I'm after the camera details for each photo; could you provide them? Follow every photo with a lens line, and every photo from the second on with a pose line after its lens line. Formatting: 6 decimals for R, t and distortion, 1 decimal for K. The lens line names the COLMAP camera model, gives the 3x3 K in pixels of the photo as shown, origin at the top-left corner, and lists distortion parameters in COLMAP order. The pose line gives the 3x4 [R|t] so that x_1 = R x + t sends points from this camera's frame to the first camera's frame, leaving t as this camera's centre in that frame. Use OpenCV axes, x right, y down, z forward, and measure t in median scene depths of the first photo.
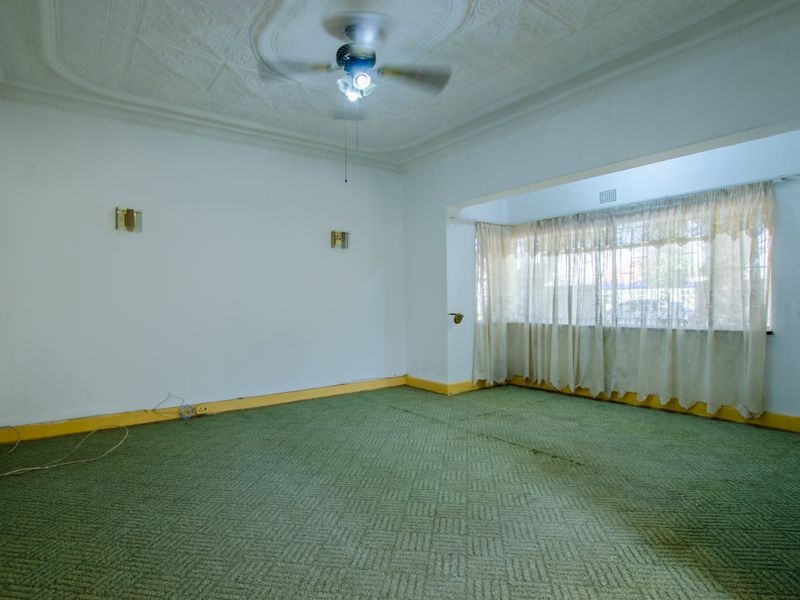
lens RADIAL K [[450.2, 0, 397.4], [0, 450.2, 298.9], [0, 0, 1]] dist [-0.002651, -0.000040]
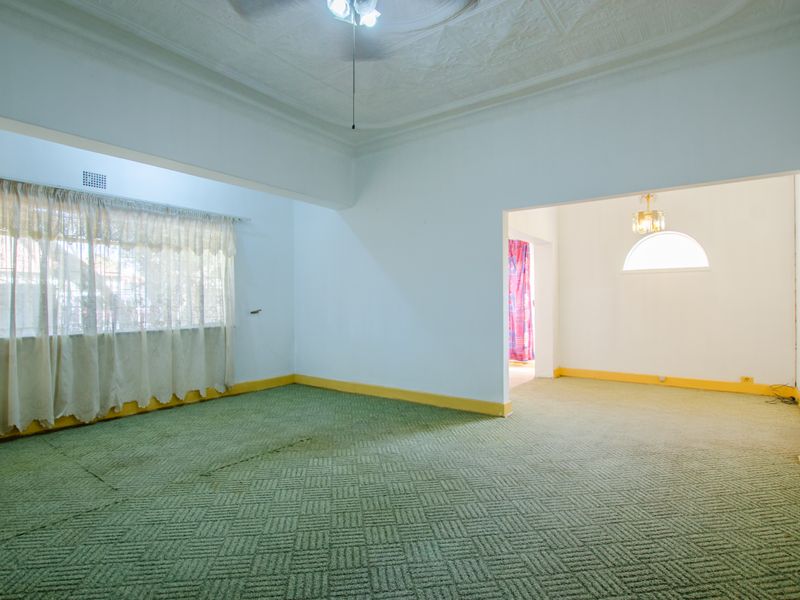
lens RADIAL K [[450.2, 0, 397.4], [0, 450.2, 298.9], [0, 0, 1]] dist [-0.002651, -0.000040]
pose [[-0.286182, 0.019672, 0.957973, -0.545048], [0.003425, 0.999804, -0.019508, 0.015502], [-0.958169, -0.002302, -0.286193, 0.755942]]
